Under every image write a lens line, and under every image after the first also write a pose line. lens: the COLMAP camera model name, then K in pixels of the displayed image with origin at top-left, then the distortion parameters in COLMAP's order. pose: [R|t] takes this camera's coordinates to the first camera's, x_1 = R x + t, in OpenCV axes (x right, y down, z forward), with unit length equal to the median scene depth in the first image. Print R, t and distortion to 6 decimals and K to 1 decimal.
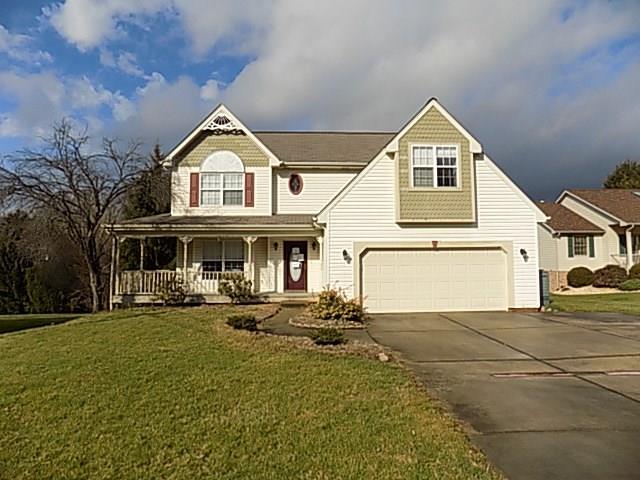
lens RADIAL K [[429.5, 0, 320.0], [0, 429.5, 240.0], [0, 0, 1]] dist [-0.093451, 0.073357]
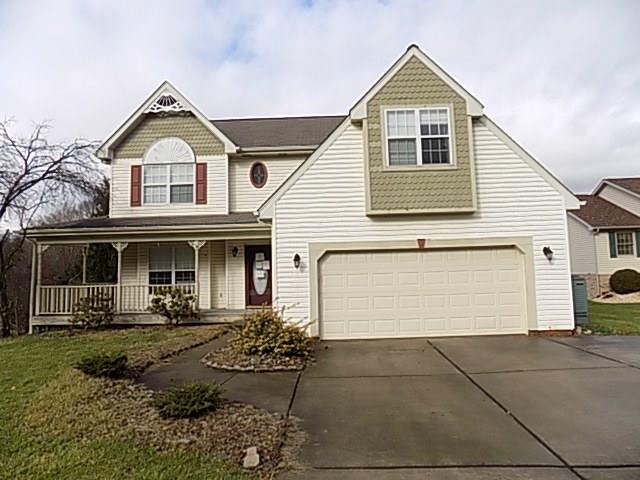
lens RADIAL K [[429.5, 0, 320.0], [0, 429.5, 240.0], [0, 0, 1]] dist [-0.093451, 0.073357]
pose [[0.997413, -0.024438, -0.067599, 0.115315], [0.023409, 0.999599, -0.015960, 0.008967], [0.067962, 0.014337, 0.997585, 0.207886]]
